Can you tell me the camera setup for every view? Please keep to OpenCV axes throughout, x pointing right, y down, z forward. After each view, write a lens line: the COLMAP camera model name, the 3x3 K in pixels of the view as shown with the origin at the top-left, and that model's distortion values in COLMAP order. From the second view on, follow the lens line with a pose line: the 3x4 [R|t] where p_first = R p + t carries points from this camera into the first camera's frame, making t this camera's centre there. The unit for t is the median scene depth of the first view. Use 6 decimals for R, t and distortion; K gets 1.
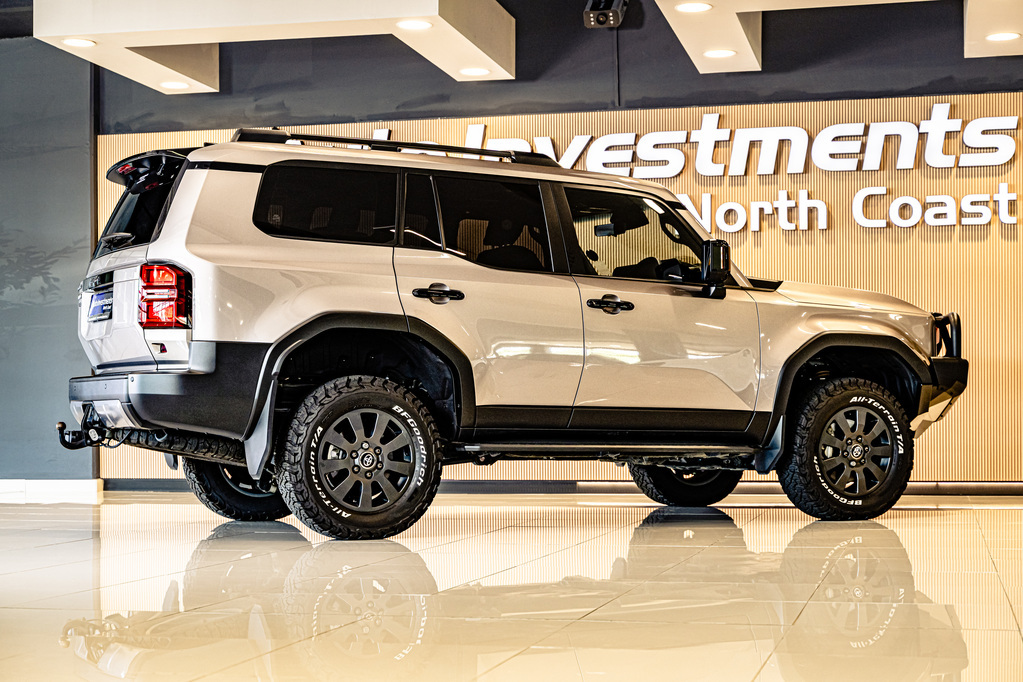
lens RADIAL K [[1739.5, 0, 505.6], [0, 1739.5, 416.9], [0, 0, 1]] dist [0.004783, 0.031155]
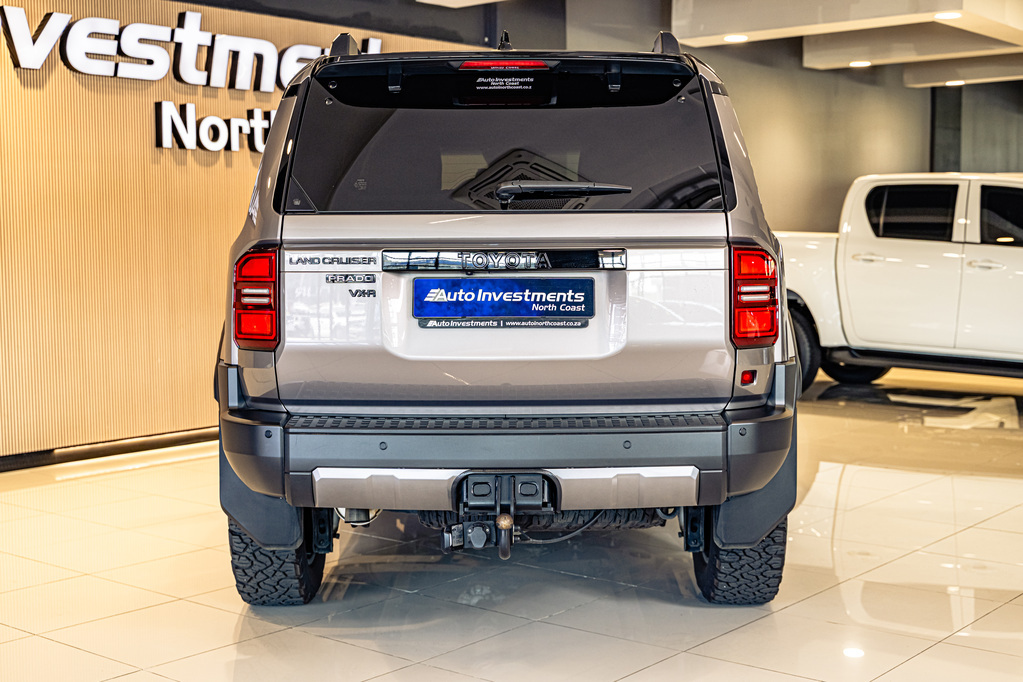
lens RADIAL K [[1395.3, 0, 511.5], [0, 1395.3, 341.0], [0, 0, 1]] dist [-0.021026, -0.051372]
pose [[0.432619, -0.065219, 0.899215, -0.593641], [0.006977, 0.997592, 0.068998, -0.075351], [-0.901550, -0.023576, 0.432032, 0.728615]]
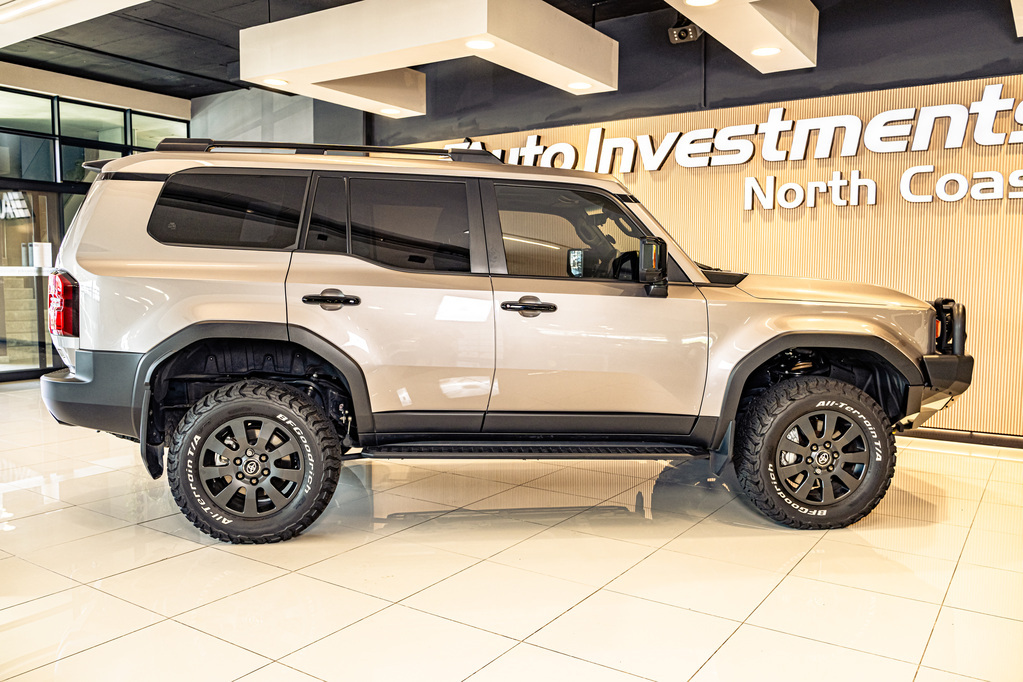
lens RADIAL K [[811.3, 0, 511.5], [0, 811.3, 341.0], [0, 0, 1]] dist [0.005916, -0.003305]
pose [[0.938348, 0.036937, -0.343712, 0.191135], [-0.010651, 0.996892, 0.078055, -0.074746], [0.345527, -0.069582, 0.935825, 0.535059]]
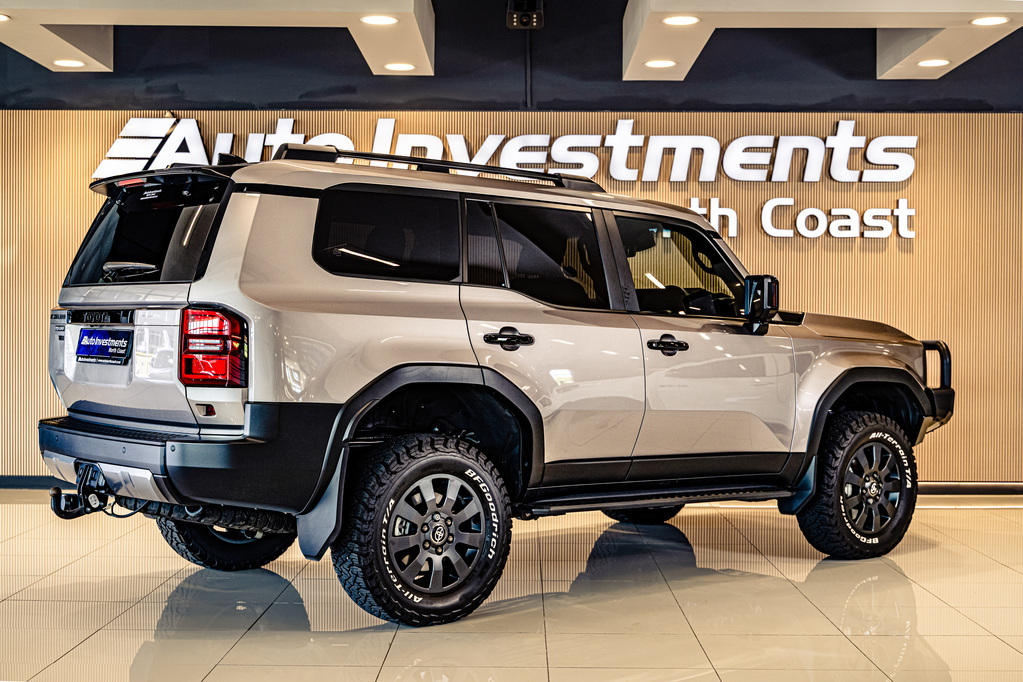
lens RADIAL K [[1450.2, 0, 511.5], [0, 1450.2, 341.0], [0, 0, 1]] dist [0.001729, 0.006974]
pose [[0.974379, 0.007707, 0.224782, -0.179767], [-0.009549, 0.999929, 0.007108, -0.066413], [-0.224711, -0.009072, 0.974383, 0.249595]]
